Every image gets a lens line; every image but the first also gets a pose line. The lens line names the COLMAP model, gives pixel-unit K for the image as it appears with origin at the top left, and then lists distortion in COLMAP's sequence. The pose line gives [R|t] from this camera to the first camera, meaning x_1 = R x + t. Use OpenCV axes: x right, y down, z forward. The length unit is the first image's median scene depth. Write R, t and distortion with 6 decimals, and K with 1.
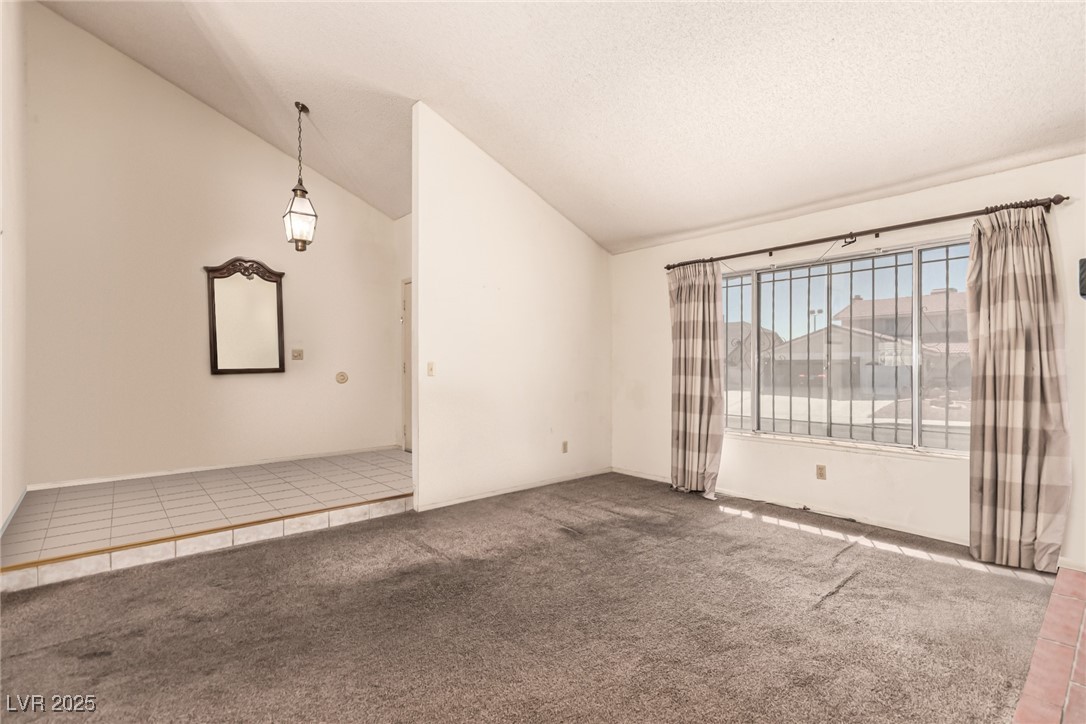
lens RADIAL K [[510.7, 0, 547.3], [0, 510.7, 362.5], [0, 0, 1]] dist [0.002245, 0.001187]
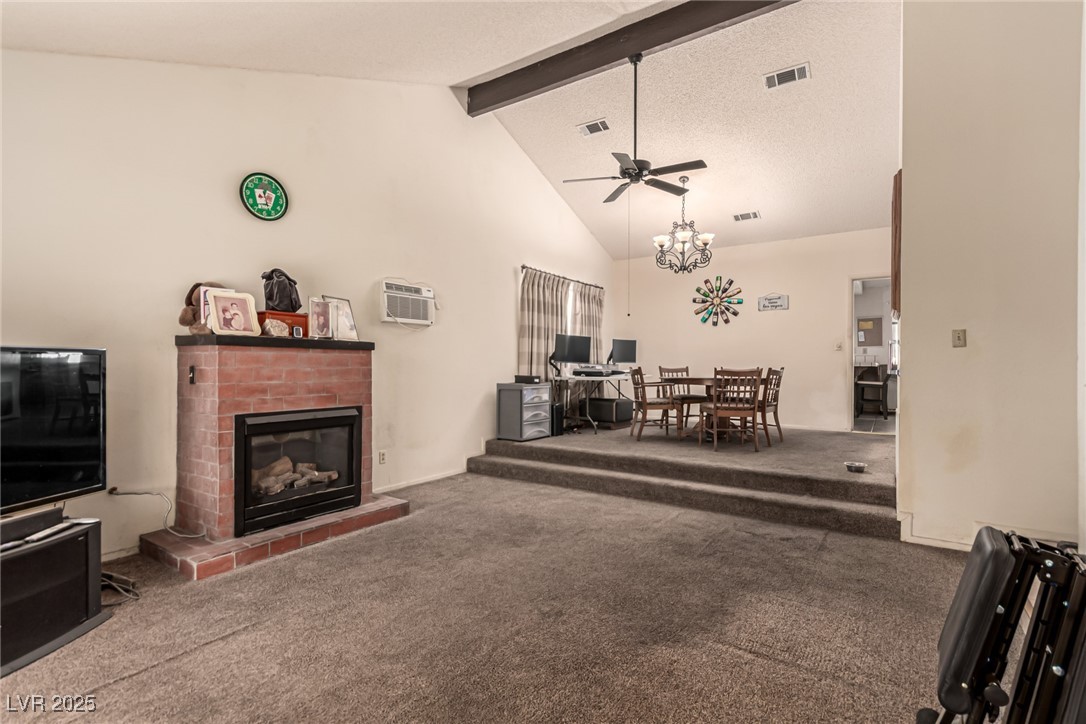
lens RADIAL K [[507.3, 0, 549.7], [0, 507.3, 365.7], [0, 0, 1]] dist [0.008252, 0.000167]
pose [[-0.966088, 0.000711, -0.258212, 0.161181], [0.000856, 1.000000, -0.000451, 0.003166], [0.258211, -0.000656, -0.966088, 1.343783]]
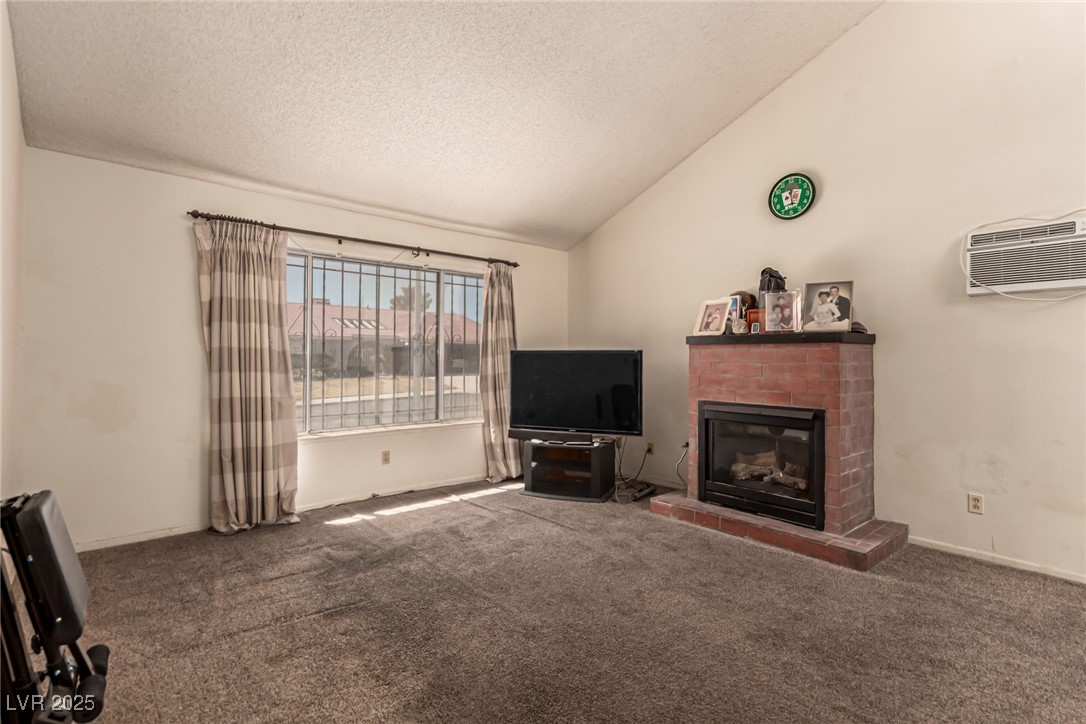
lens RADIAL K [[513.5, 0, 546.9], [0, 513.5, 354.3], [0, 0, 1]] dist [0.000201, 0.000013]
pose [[-0.002539, 0.010787, 0.999939, -0.598662], [-0.009894, 0.999893, -0.010811, 0.004086], [-0.999948, -0.009921, -0.002432, 0.711989]]
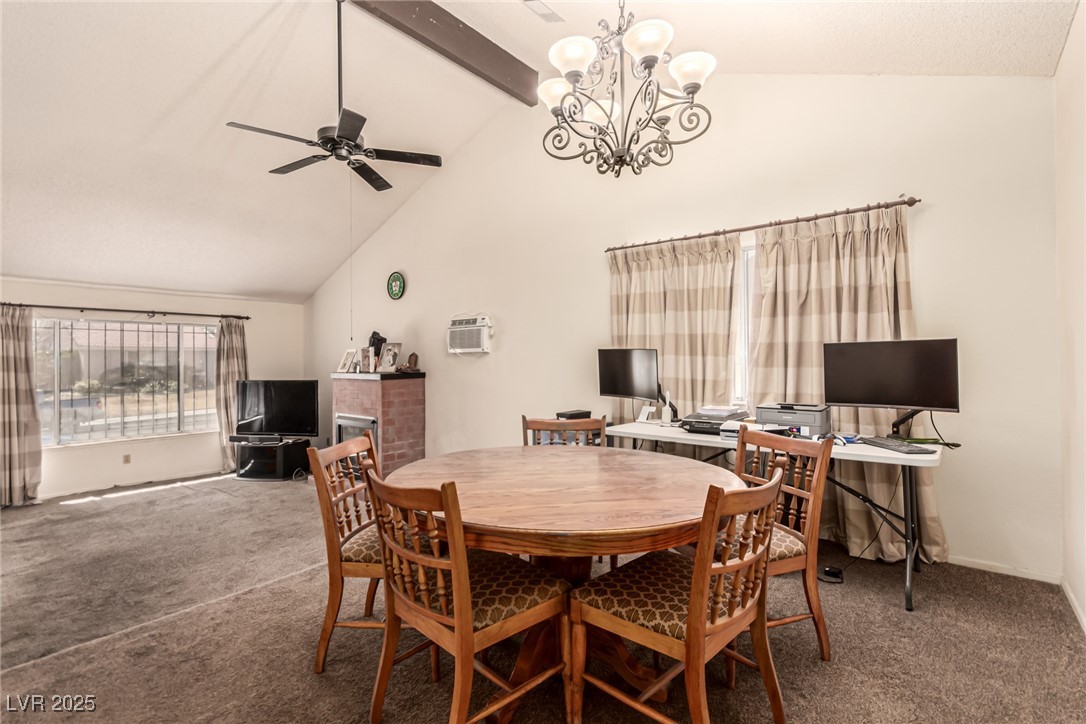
lens RADIAL K [[506.8, 0, 548.4], [0, 506.8, 358.5], [0, 0, 1]] dist [0.004201, 0.000217]
pose [[-0.172668, 0.009619, 0.984933, -1.299589], [0.005173, 0.999947, -0.008858, -0.075788], [-0.984967, 0.003566, -0.172709, 0.003972]]
